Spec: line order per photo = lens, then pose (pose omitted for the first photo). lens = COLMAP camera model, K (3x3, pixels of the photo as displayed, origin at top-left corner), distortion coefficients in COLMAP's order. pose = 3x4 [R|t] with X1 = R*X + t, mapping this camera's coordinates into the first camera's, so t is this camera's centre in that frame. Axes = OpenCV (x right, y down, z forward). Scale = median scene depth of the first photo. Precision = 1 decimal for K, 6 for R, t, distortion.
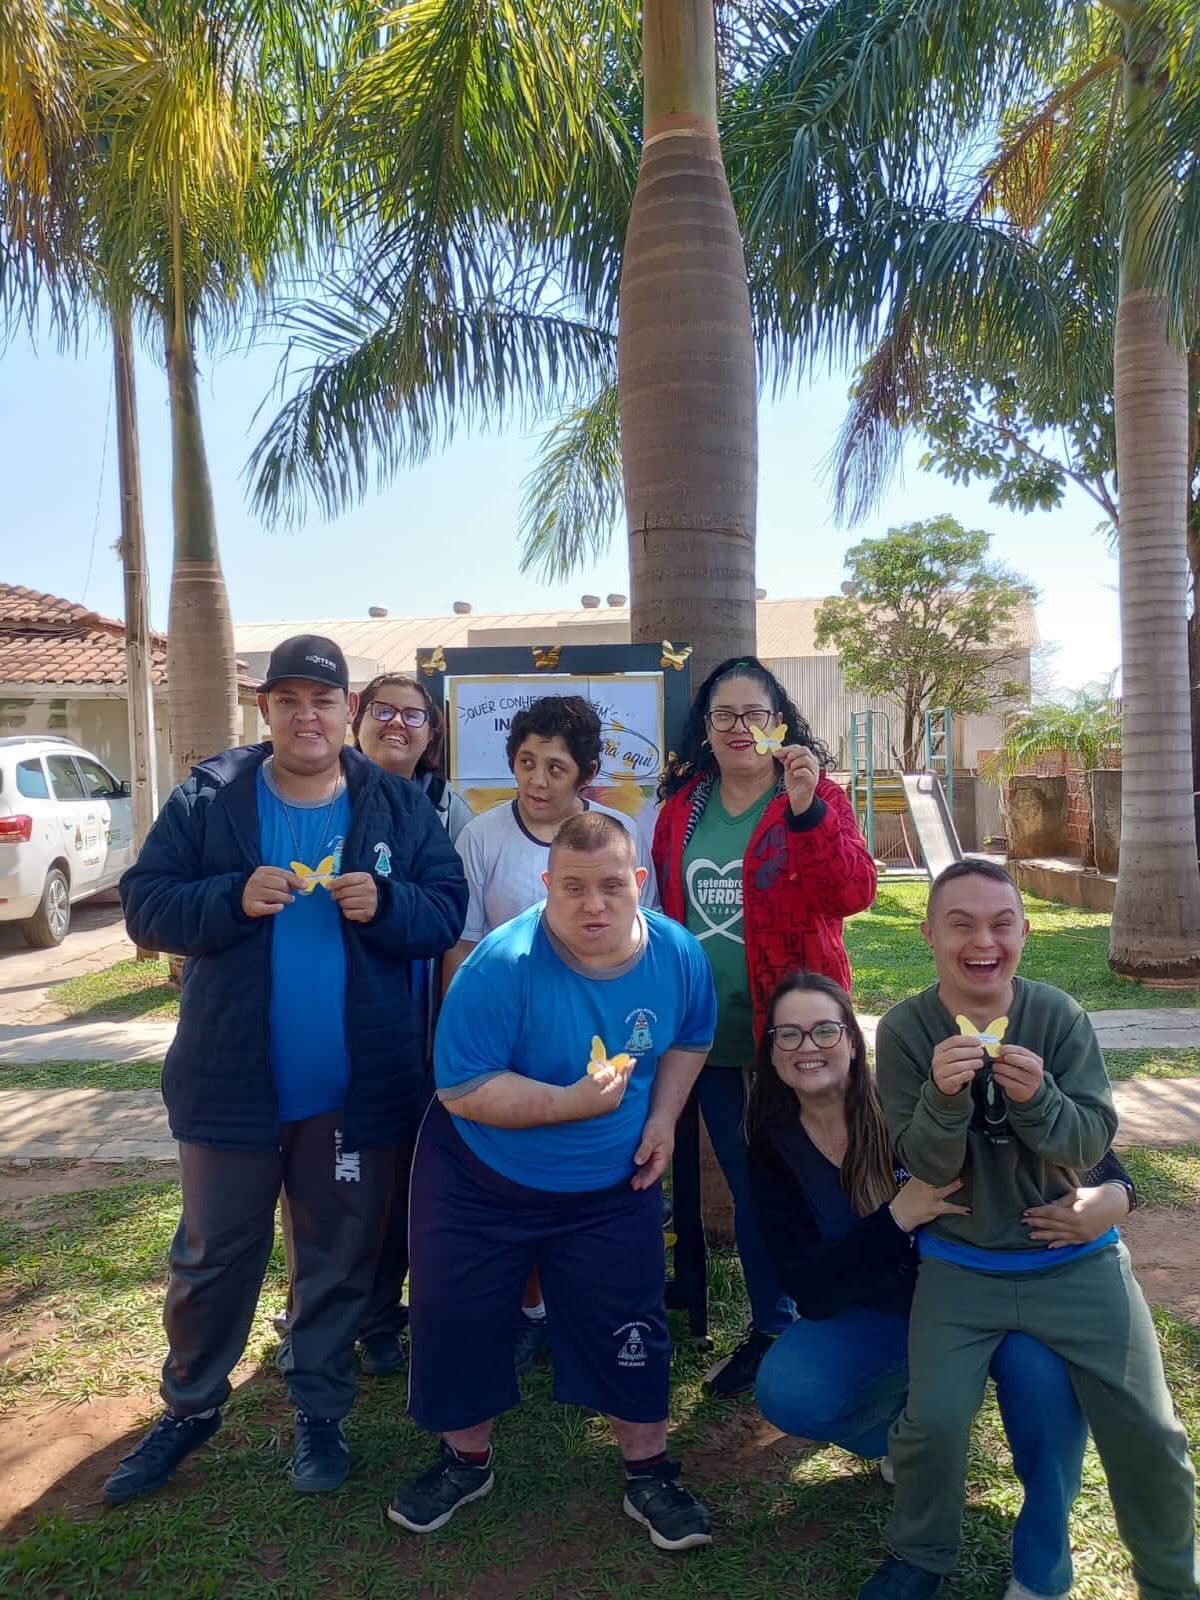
lens RADIAL K [[1346.4, 0, 587.1], [0, 1346.4, 796.1], [0, 0, 1]] dist [0.048238, -0.026921]
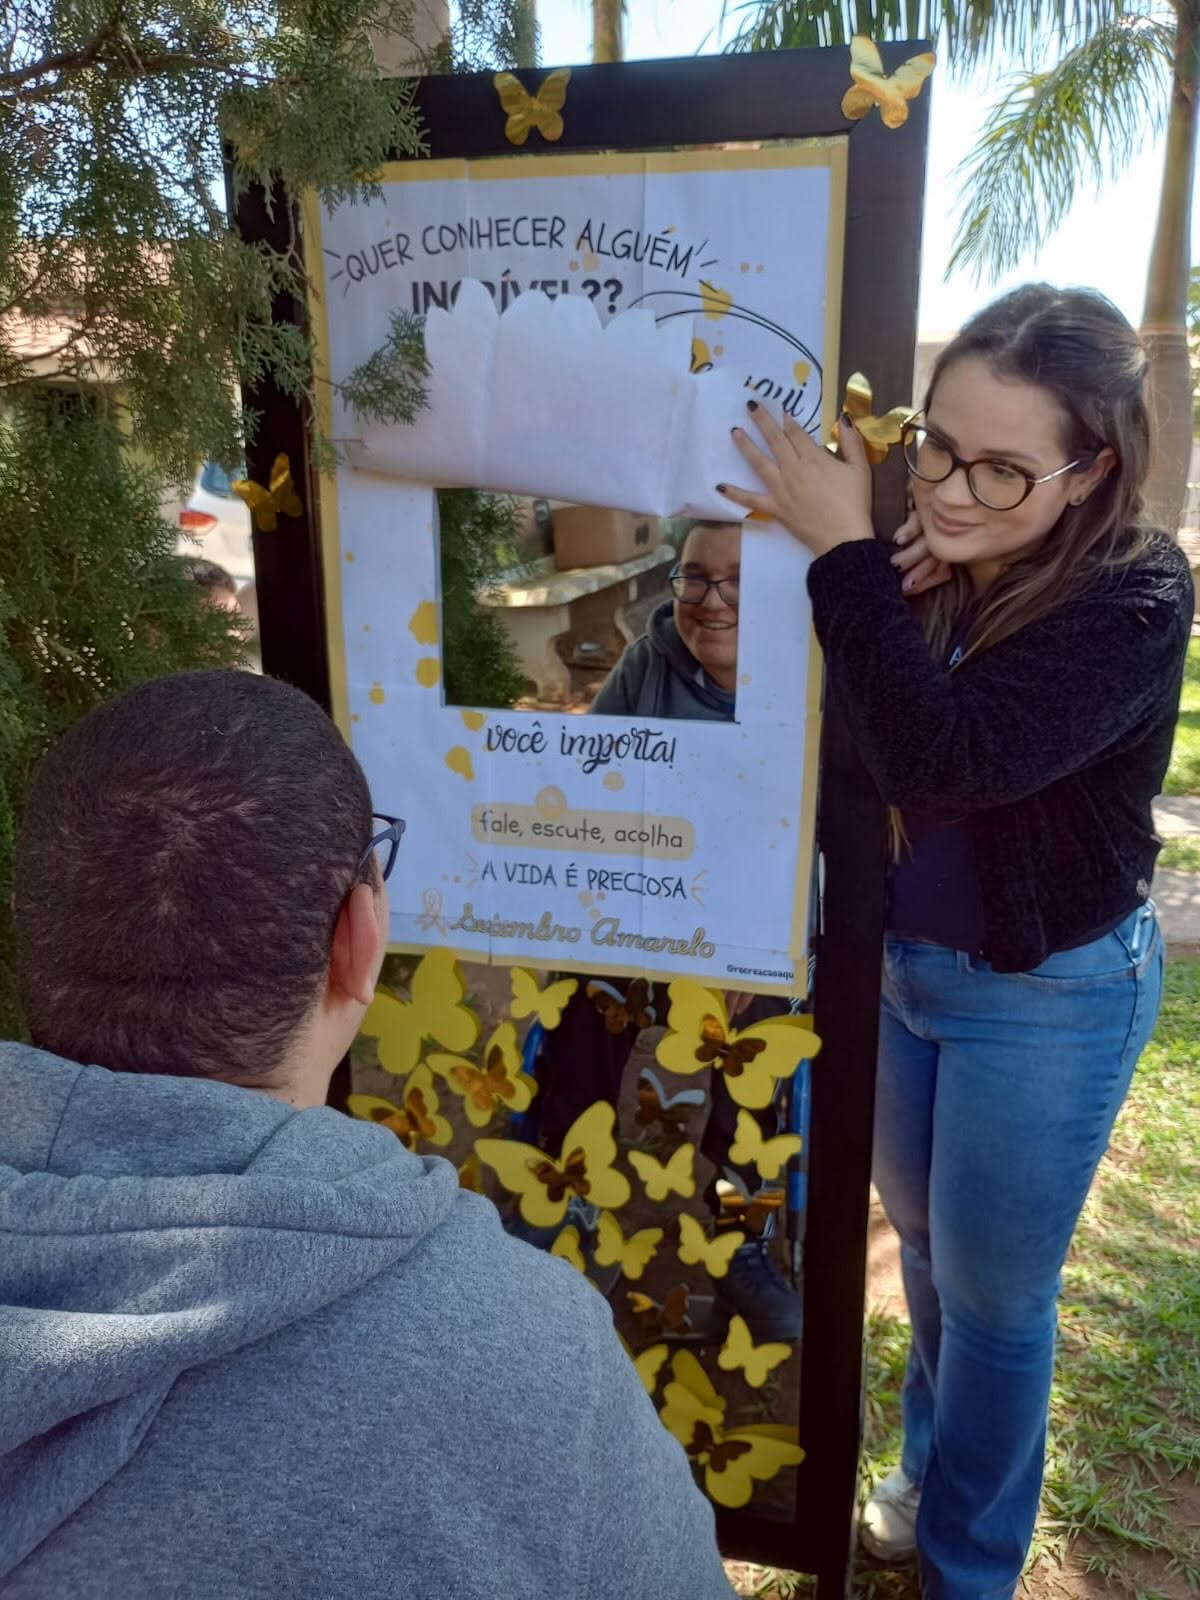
lens RADIAL K [[1346.4, 0, 615.8], [0, 1346.4, 801.8], [0, 0, 1]] dist [0.048238, -0.026921]
pose [[0.977685, 0.066658, -0.199222, 0.028956], [-0.003458, 0.953302, 0.301998, -0.011834], [0.210050, -0.294570, 0.932259, 0.217543]]
